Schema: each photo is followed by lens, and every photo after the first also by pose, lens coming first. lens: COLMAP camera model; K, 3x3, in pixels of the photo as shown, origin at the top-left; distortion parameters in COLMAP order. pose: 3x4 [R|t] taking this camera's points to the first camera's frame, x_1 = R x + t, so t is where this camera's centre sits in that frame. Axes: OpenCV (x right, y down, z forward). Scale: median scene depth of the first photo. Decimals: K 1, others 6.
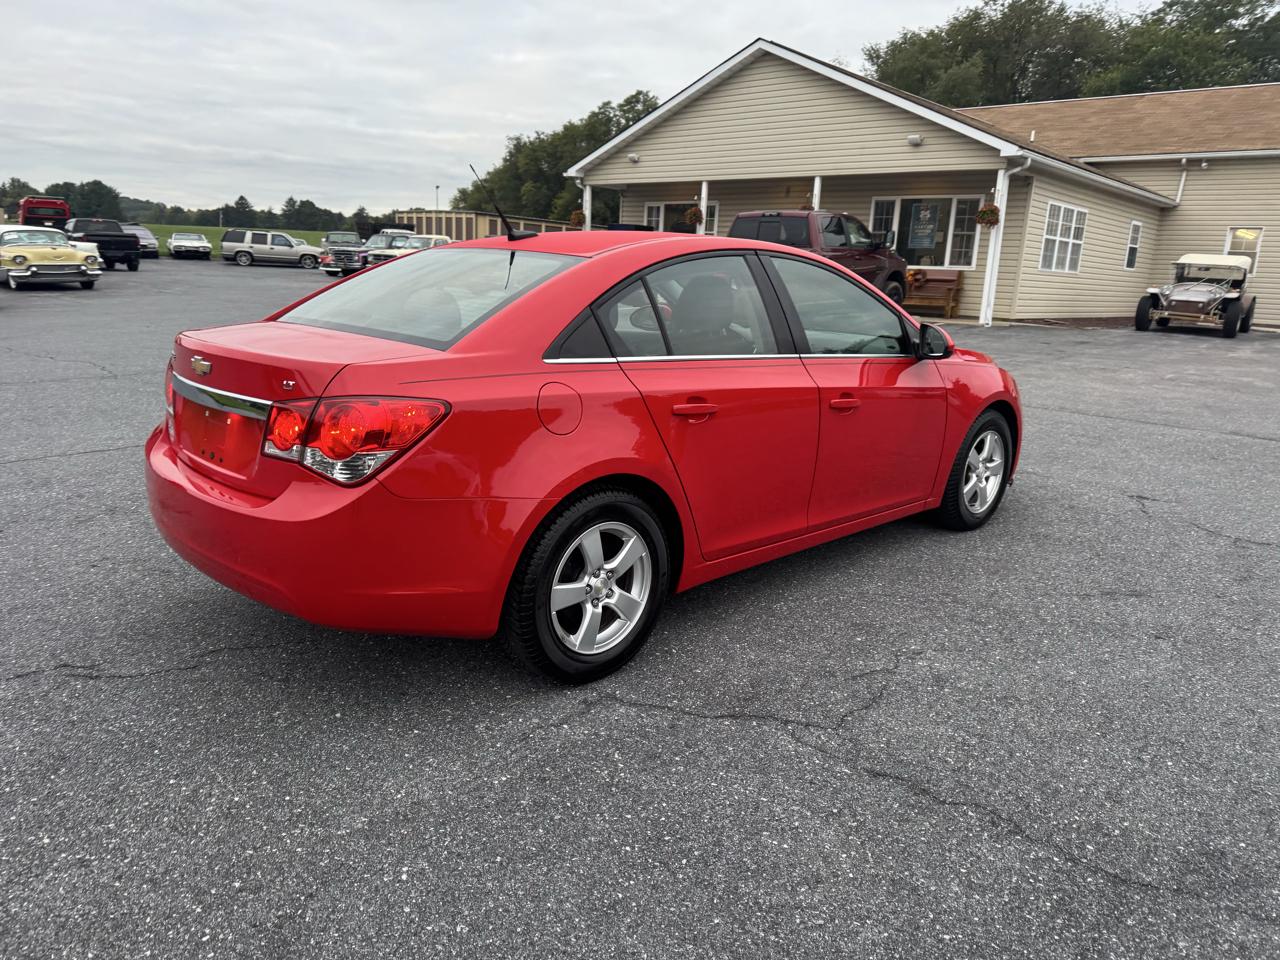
lens RADIAL K [[907.4, 0, 653.5], [0, 907.4, 482.2], [0, 0, 1]] dist [0.033362, -0.037975]
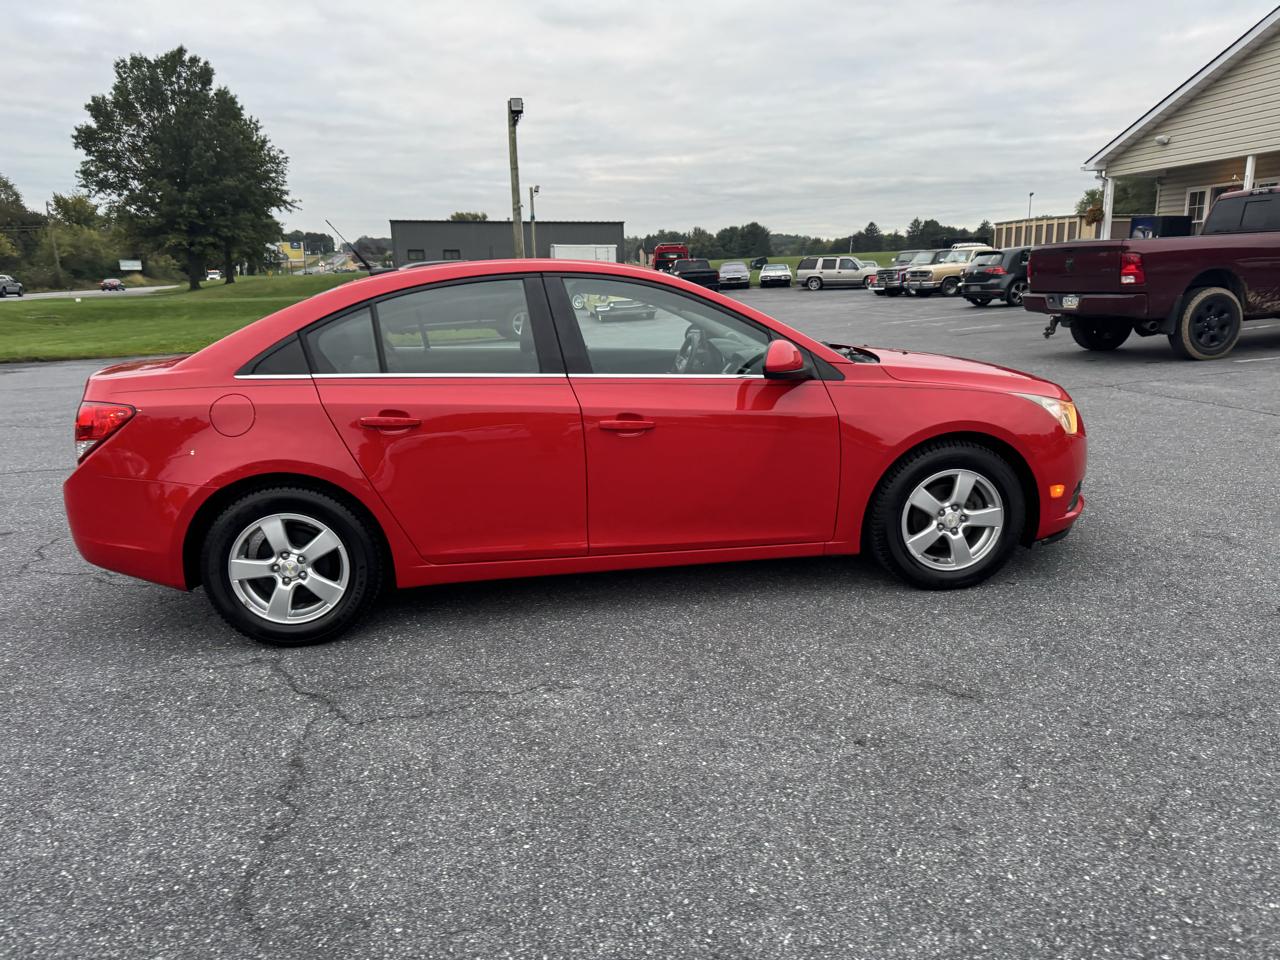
lens RADIAL K [[907.4, 0, 647.7], [0, 907.4, 479.5], [0, 0, 1]] dist [0.033362, -0.037975]
pose [[0.792900, 0.074171, -0.604821, 0.399445], [-0.085793, 0.996266, 0.009702, -0.019779], [0.603282, 0.044197, 0.796302, 0.126481]]
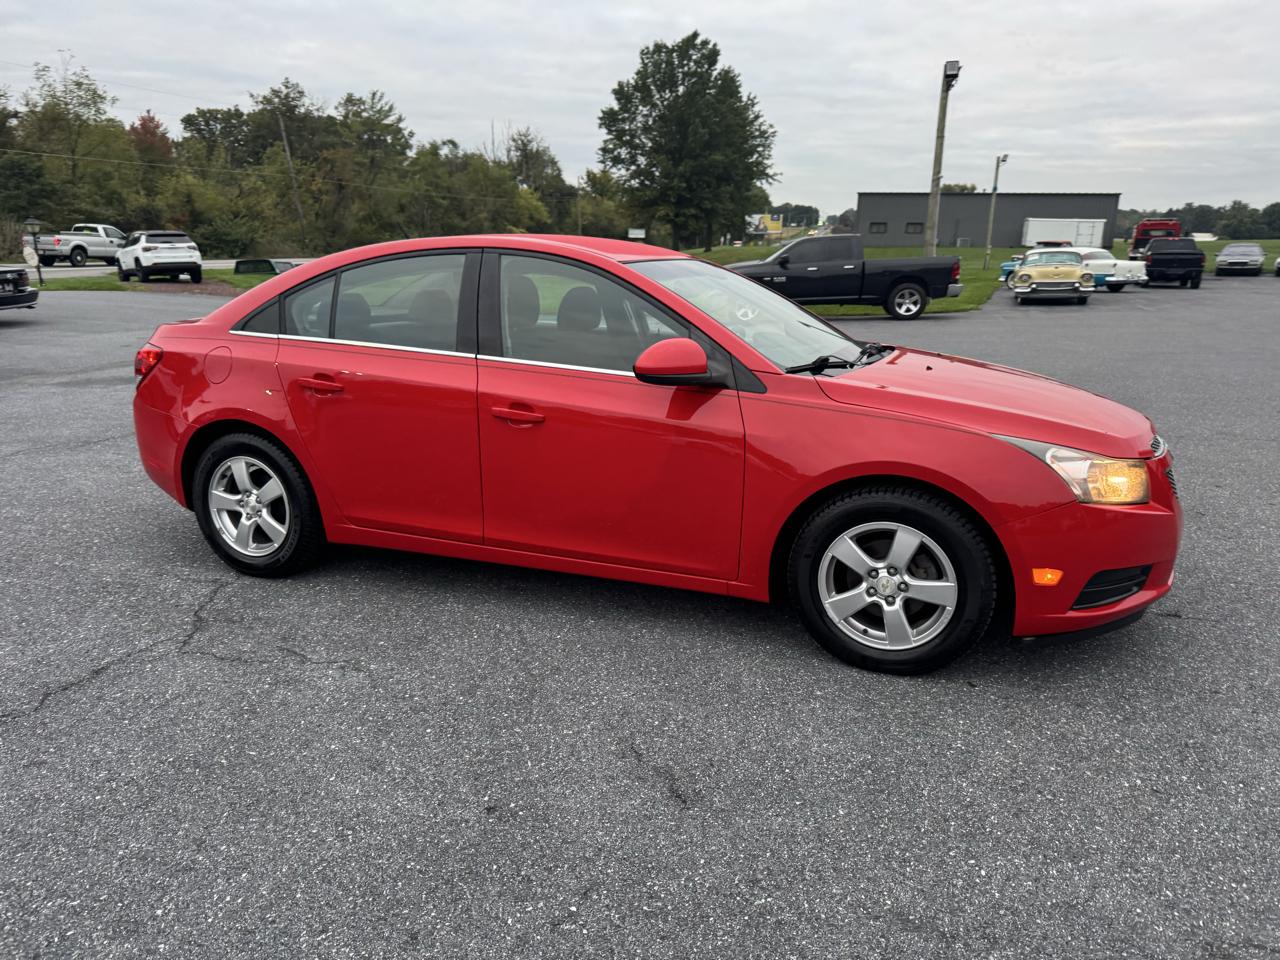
lens RADIAL K [[907.4, 0, 648.9], [0, 907.4, 484.0], [0, 0, 1]] dist [0.033362, -0.037975]
pose [[0.402856, 0.190948, -0.895123, 0.533048], [-0.207909, 0.971521, 0.113674, -0.073450], [0.891336, 0.140310, 0.431083, 0.364570]]
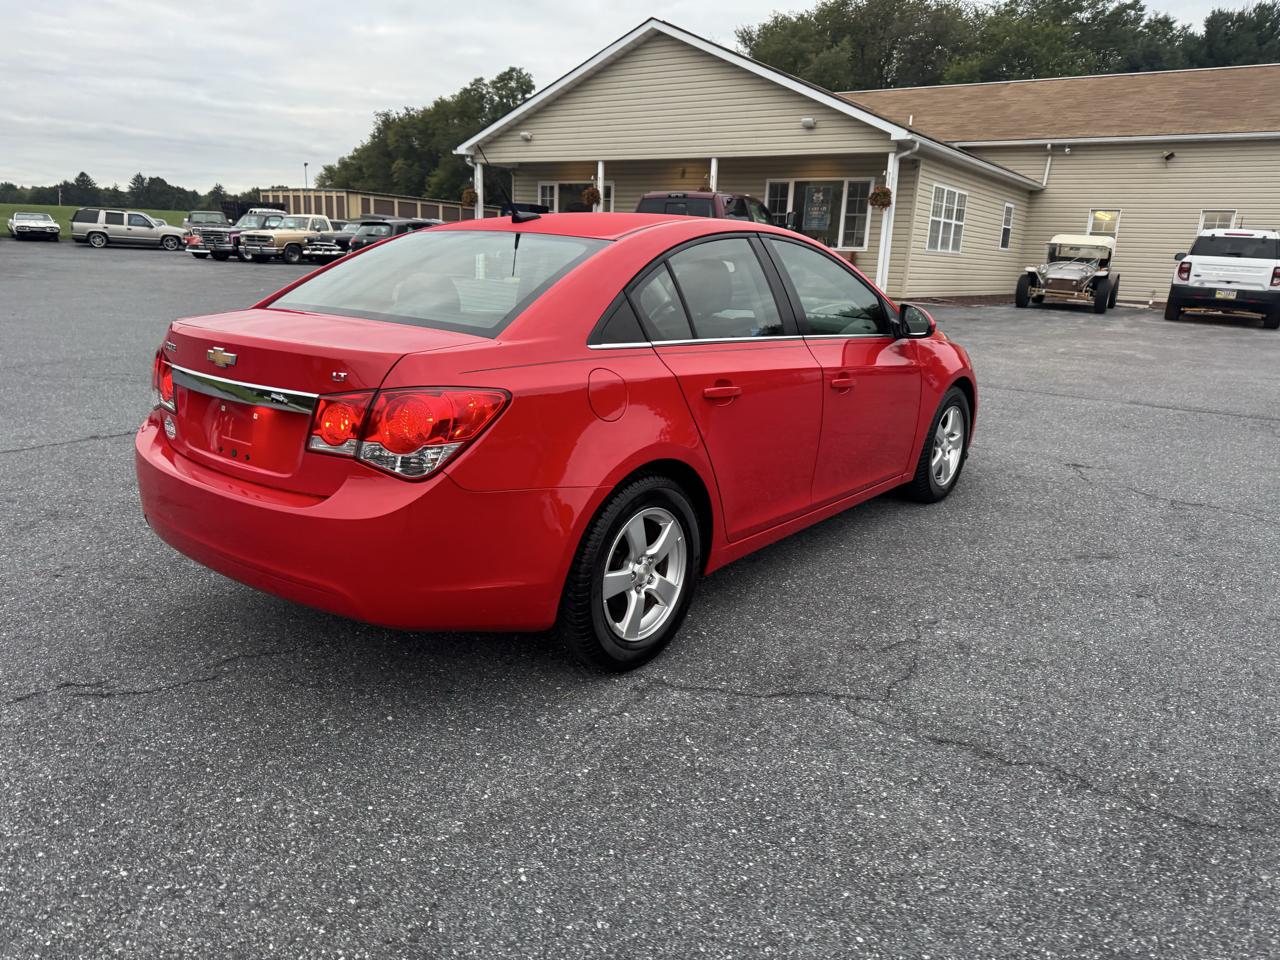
lens RADIAL K [[907.4, 0, 648.8], [0, 907.4, 478.2], [0, 0, 1]] dist [0.033362, -0.037975]
pose [[0.992029, -0.033522, 0.121471, -0.066096], [0.031576, 0.999341, 0.017914, -0.002378], [-0.121991, -0.013936, 0.992433, 0.005394]]
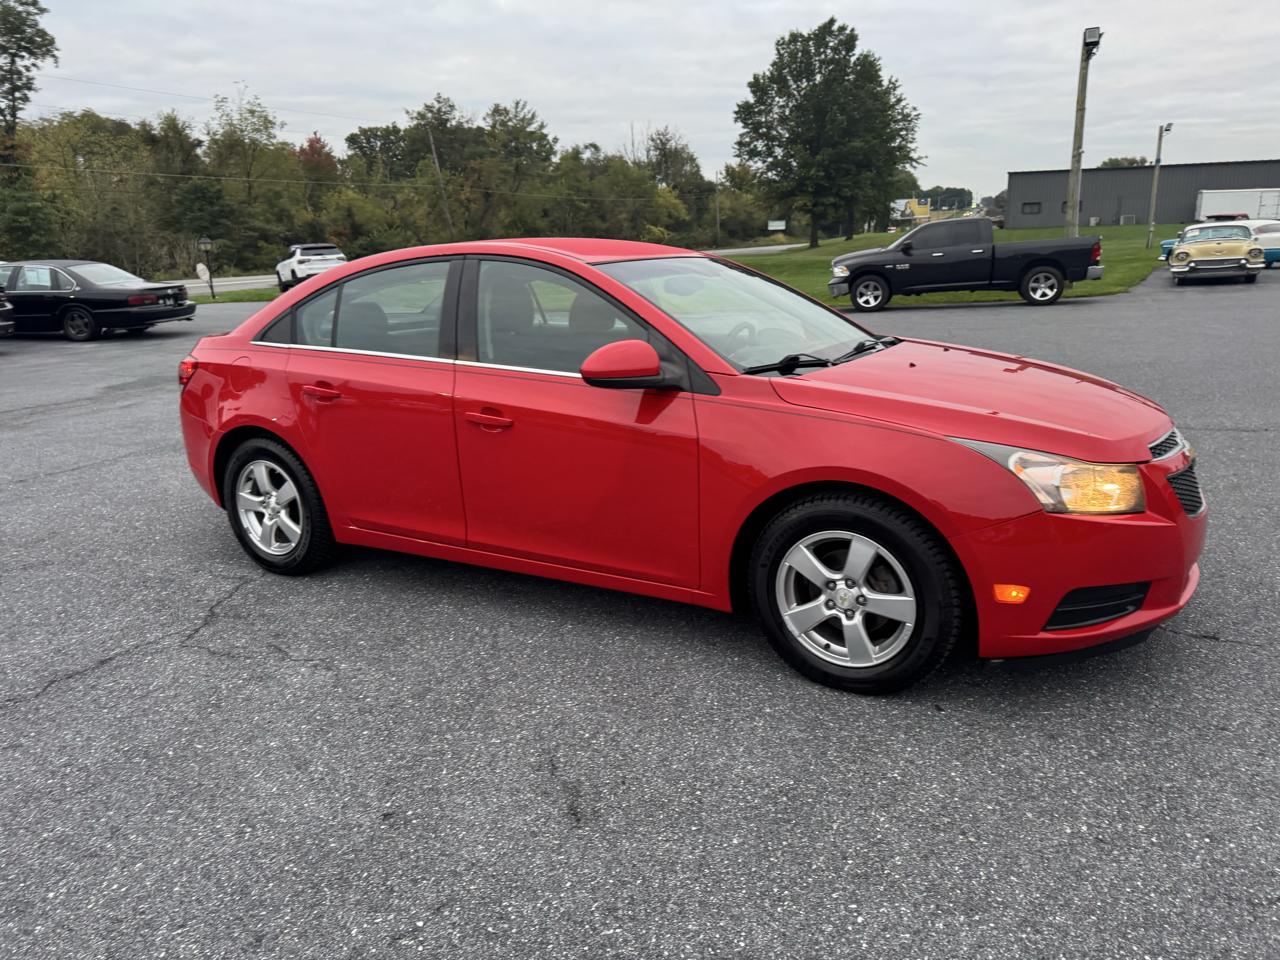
lens RADIAL K [[907.4, 0, 640.7], [0, 907.4, 476.1], [0, 0, 1]] dist [0.033362, -0.037975]
pose [[0.249683, 0.188337, -0.949836, 0.551255], [-0.187251, 0.971779, 0.143465, -0.093325], [0.950050, 0.142037, 0.277903, 0.444287]]
